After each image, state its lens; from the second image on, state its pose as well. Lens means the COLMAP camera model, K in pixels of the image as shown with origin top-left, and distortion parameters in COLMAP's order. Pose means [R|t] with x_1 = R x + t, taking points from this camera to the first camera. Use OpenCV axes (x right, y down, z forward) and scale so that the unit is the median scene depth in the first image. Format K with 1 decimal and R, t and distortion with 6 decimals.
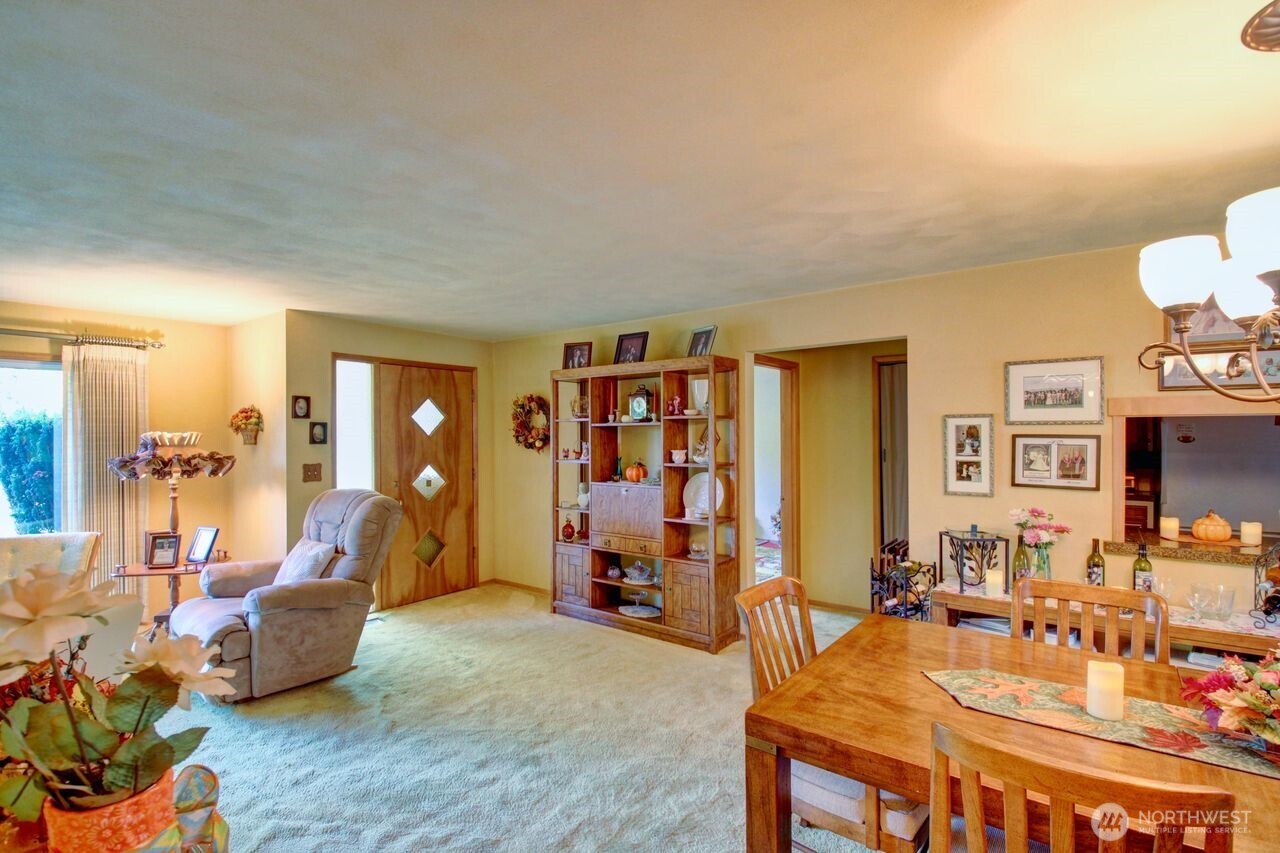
lens RADIAL K [[598.4, 0, 637.2], [0, 598.4, 431.4], [0, 0, 1]] dist [-0.007844, -0.013095]
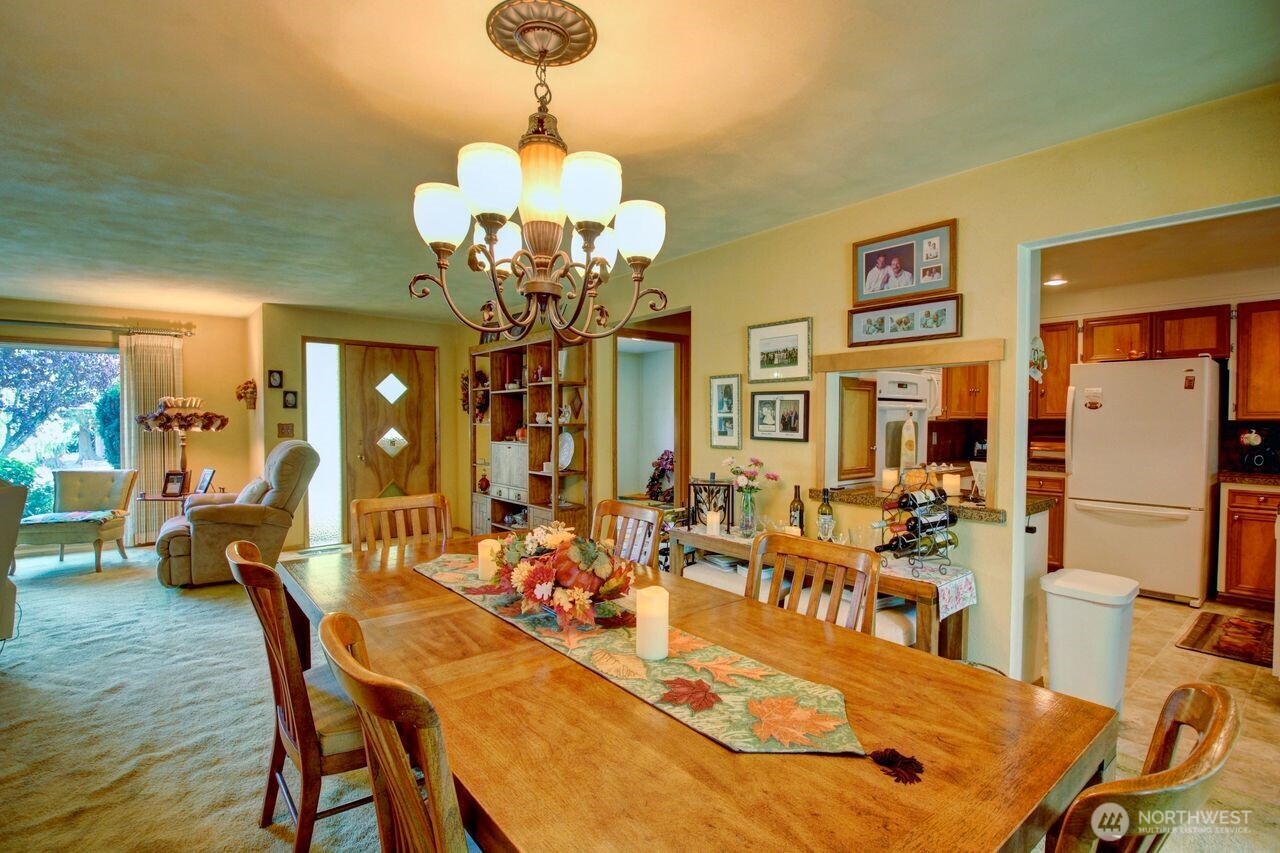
lens RADIAL K [[598.4, 0, 637.8], [0, 598.4, 430.5], [0, 0, 1]] dist [-0.007844, -0.013095]
pose [[0.975946, 0.009118, -0.217823, 0.511759], [-0.003931, 0.999699, 0.024235, 0.038296], [0.217978, -0.022796, 0.975687, -0.092283]]
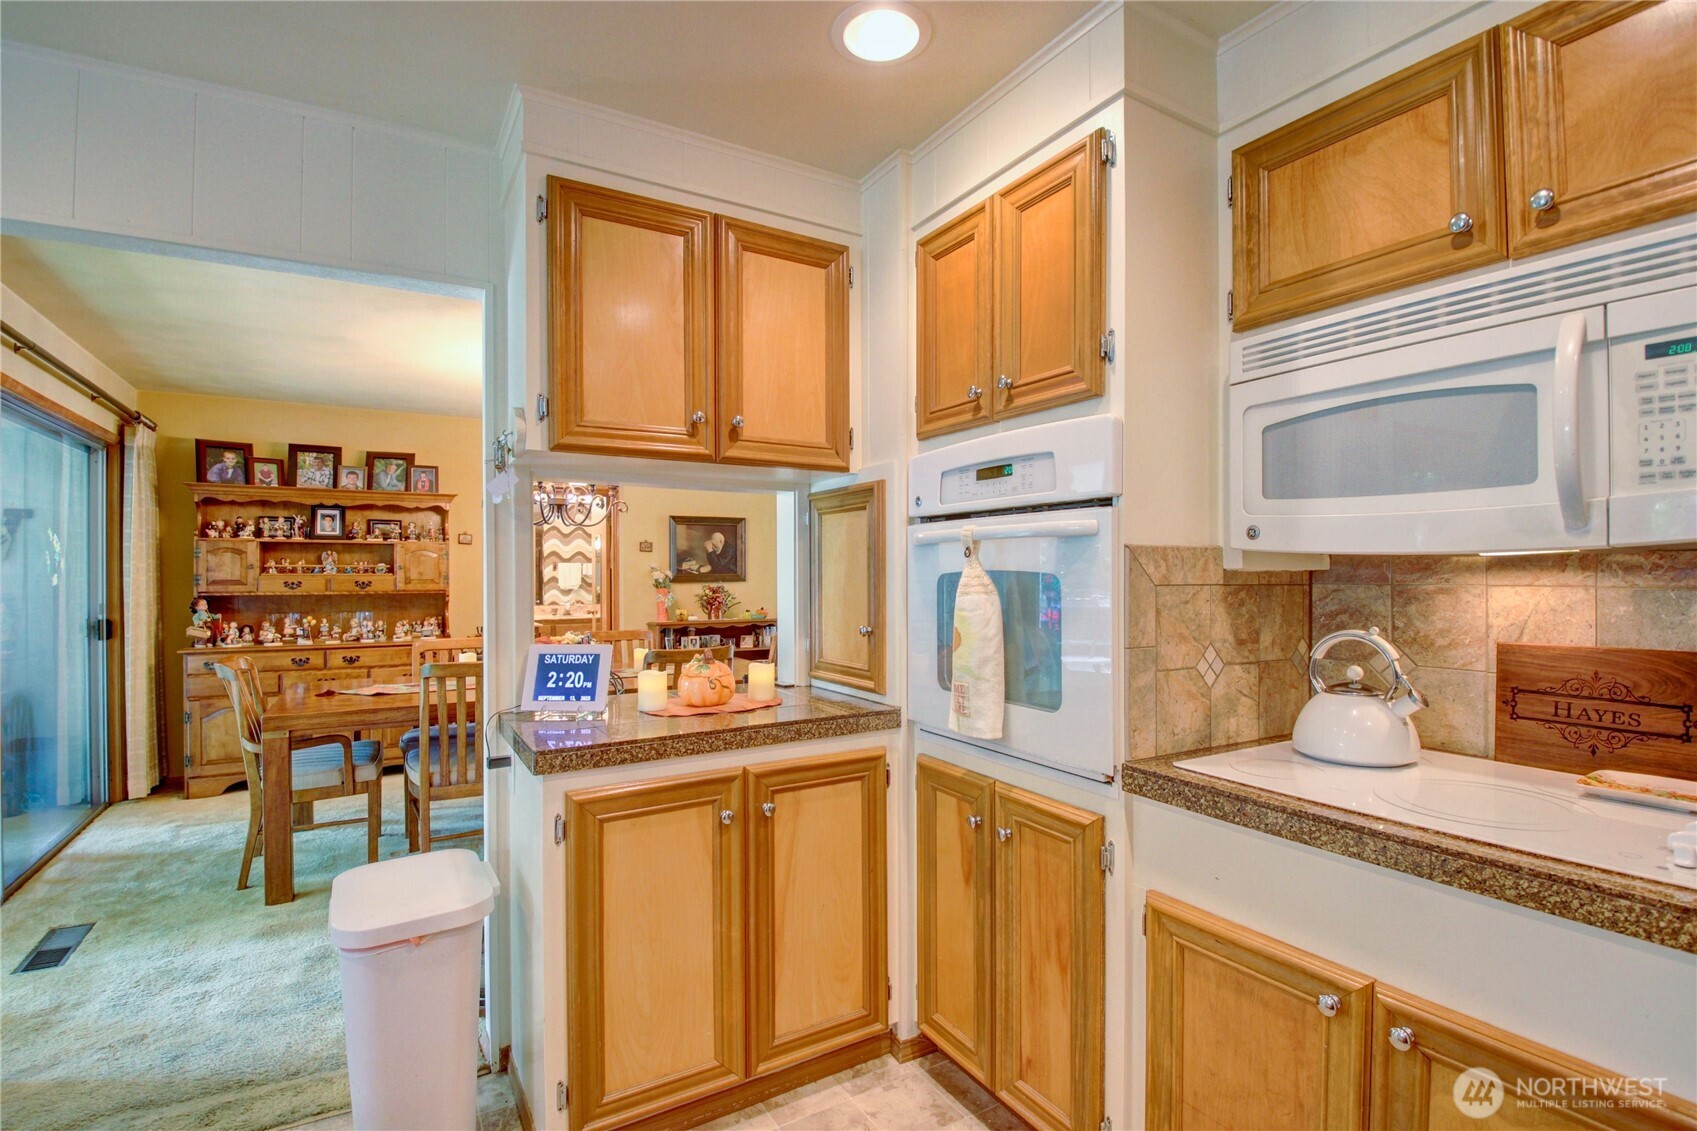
lens RADIAL K [[793.3, 0, 830.9], [0, 793.3, 574.9], [0, 0, 1]] dist [-0.007844, -0.013095]
pose [[-0.376964, 0.006619, -0.926204, 1.135879], [0.005215, 0.999974, 0.005023, 0.043140], [0.926213, -0.002937, -0.376989, 0.968041]]
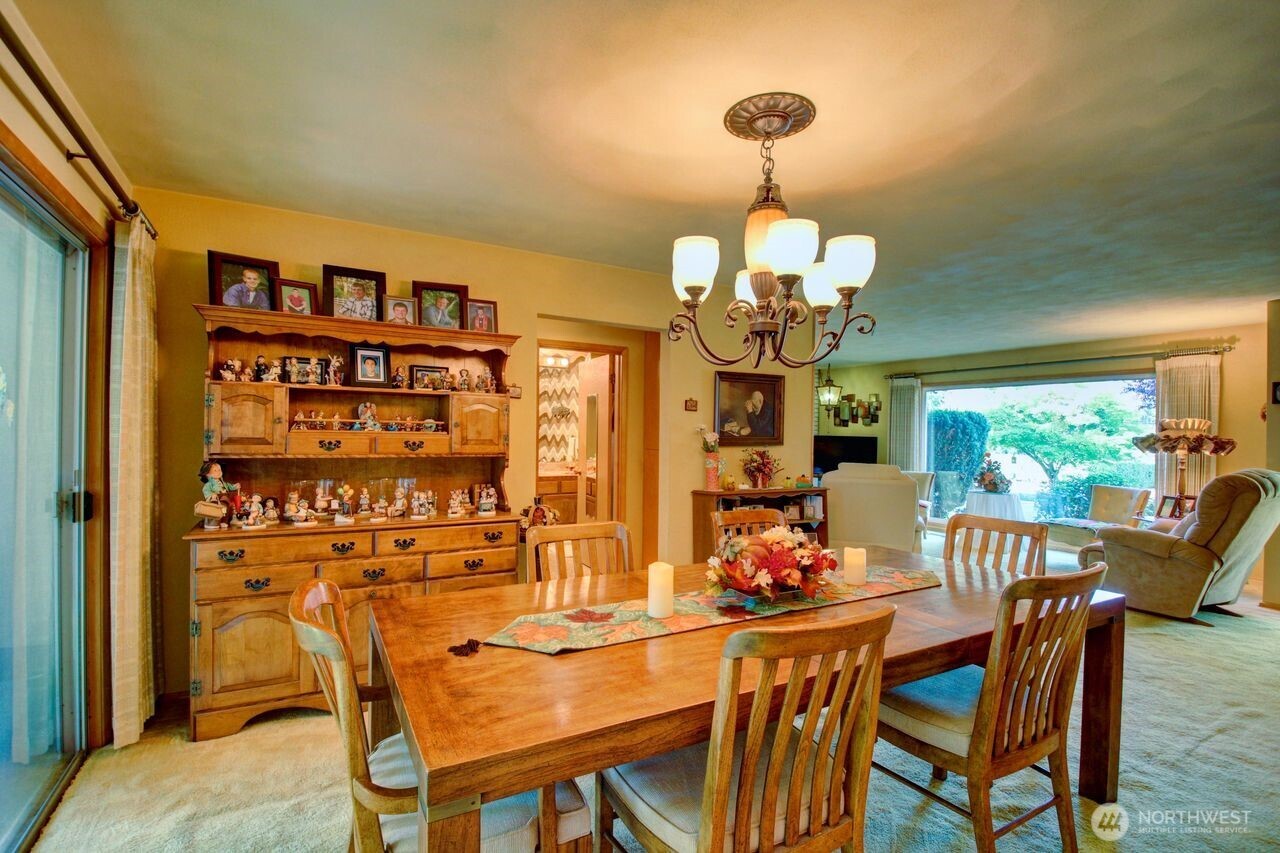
lens RADIAL K [[598.4, 0, 630.1], [0, 598.4, 433.5], [0, 0, 1]] dist [-0.007844, -0.013095]
pose [[-0.391116, -0.001377, -0.920340, 0.850312], [-0.010594, 0.999939, 0.003006, 0.040876], [0.920280, 0.010926, -0.391107, 0.378197]]
